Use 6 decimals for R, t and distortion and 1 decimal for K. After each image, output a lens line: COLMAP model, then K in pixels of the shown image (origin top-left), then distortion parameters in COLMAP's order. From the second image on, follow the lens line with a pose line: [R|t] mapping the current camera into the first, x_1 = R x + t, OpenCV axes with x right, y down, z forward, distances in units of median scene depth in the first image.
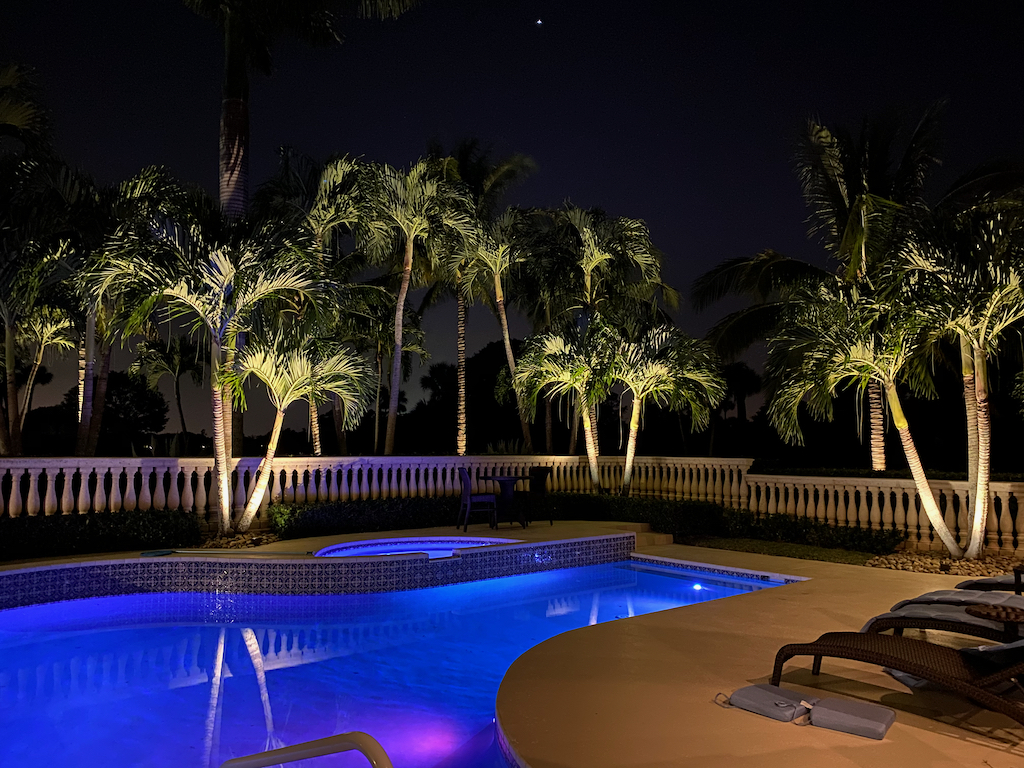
lens RADIAL K [[752.8, 0, 512.0], [0, 752.8, 384.0], [0, 0, 1]] dist [0.002464, -0.079819]
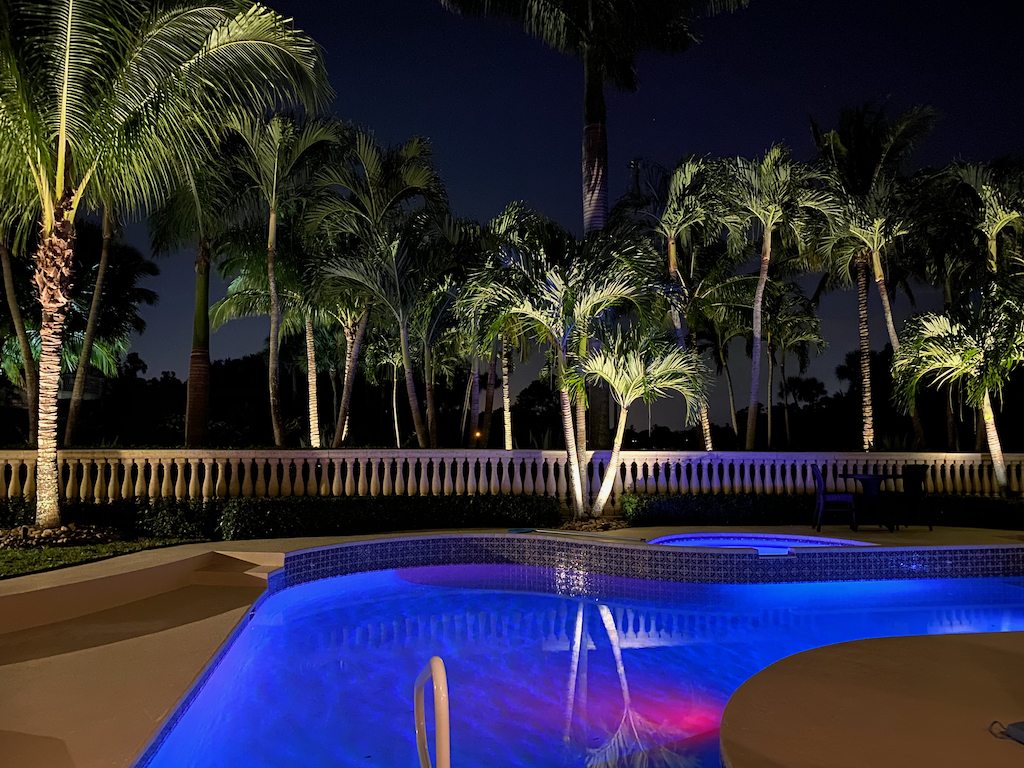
lens RADIAL K [[779.6, 0, 511.4], [0, 779.6, 374.2], [0, 0, 1]] dist [0.003525, -0.112420]
pose [[0.834255, -0.042096, -0.549769, 0.167049], [0.040045, 0.999074, -0.015733, -0.001891], [0.549922, -0.008890, 0.835168, -0.028714]]
